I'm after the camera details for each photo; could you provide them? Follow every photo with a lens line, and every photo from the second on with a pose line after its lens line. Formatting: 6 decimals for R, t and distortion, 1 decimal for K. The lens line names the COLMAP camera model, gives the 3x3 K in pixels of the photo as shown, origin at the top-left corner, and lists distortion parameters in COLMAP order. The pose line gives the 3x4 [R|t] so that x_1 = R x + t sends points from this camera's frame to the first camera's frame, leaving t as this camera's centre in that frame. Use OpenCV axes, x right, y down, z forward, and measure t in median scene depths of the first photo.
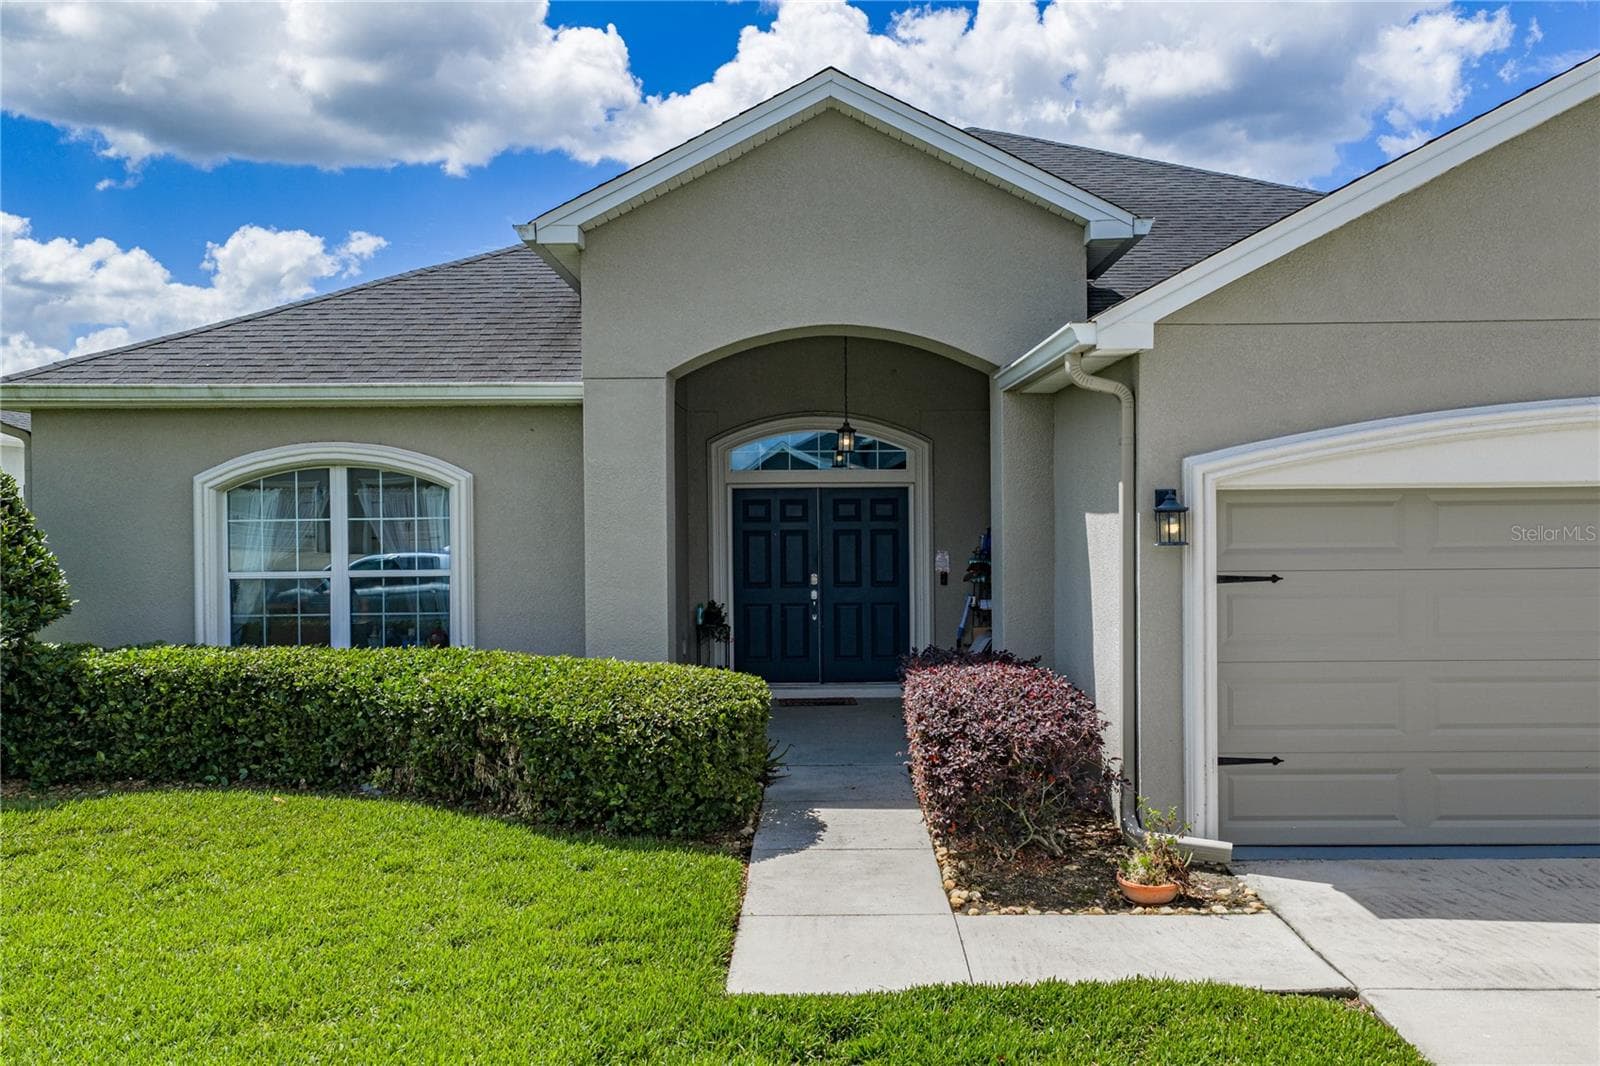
lens RADIAL K [[1315.1, 0, 795.0], [0, 1315.1, 565.6], [0, 0, 1]] dist [0.001343, -0.007564]
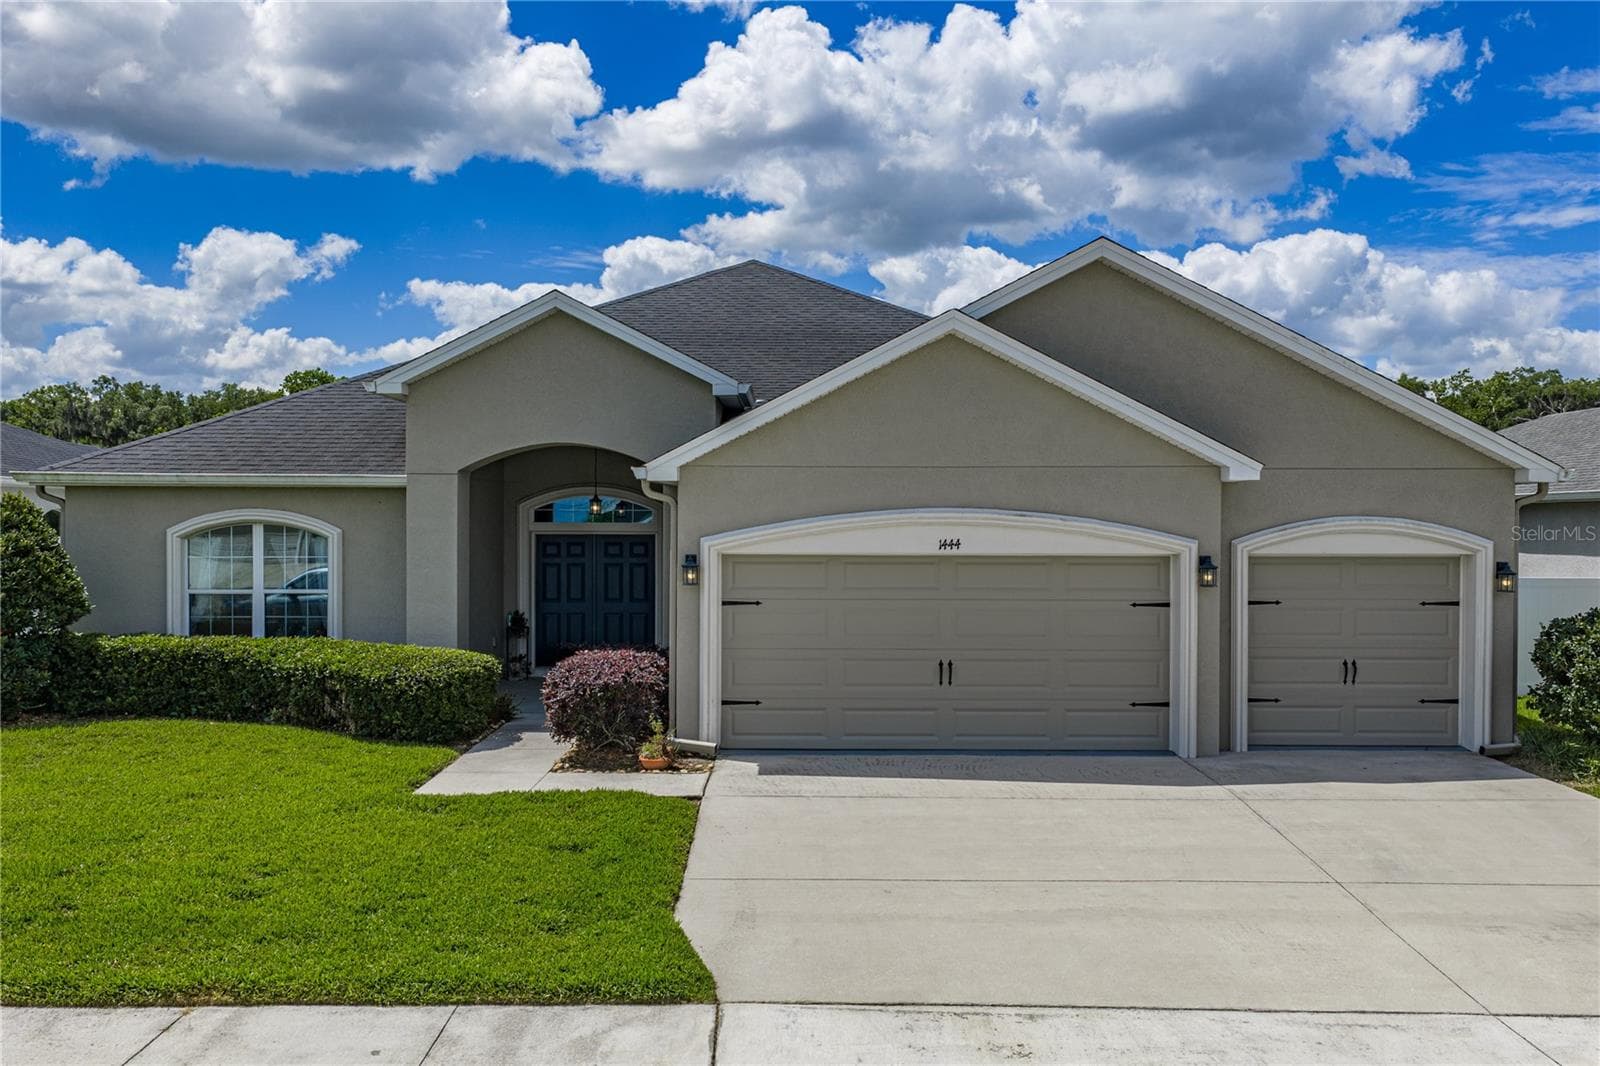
lens RADIAL K [[1312.8, 0, 738.0], [0, 1312.8, 571.8], [0, 0, 1]] dist [0.033450, -0.009550]
pose [[0.999761, 0.012290, -0.018102, 0.204097], [-0.012307, 0.999924, -0.000811, -0.017935], [0.018090, 0.001033, 0.999836, -0.452517]]
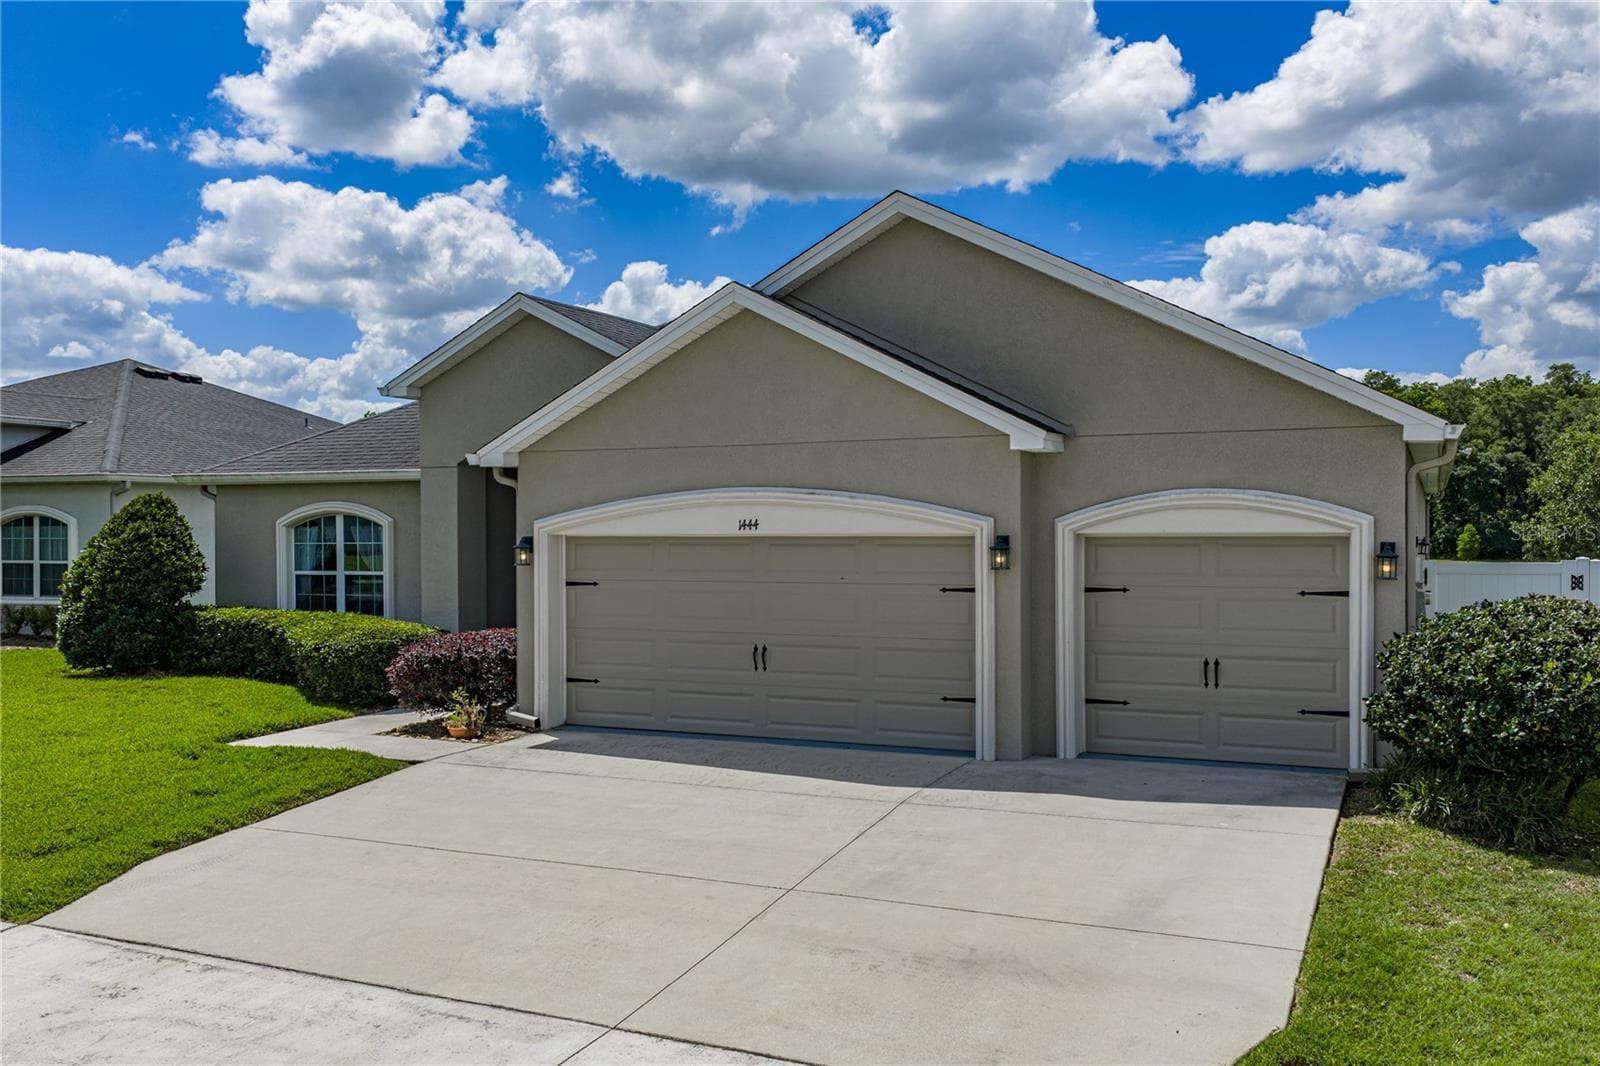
lens RADIAL K [[1307.7, 0, 791.6], [0, 1307.7, 537.5], [0, 0, 1]] dist [0.027268, -0.003338]
pose [[0.908322, 0.008424, -0.418187, 0.772119], [-0.019223, 0.999581, -0.021618, -0.011892], [0.417830, 0.027675, 0.908103, -0.316794]]
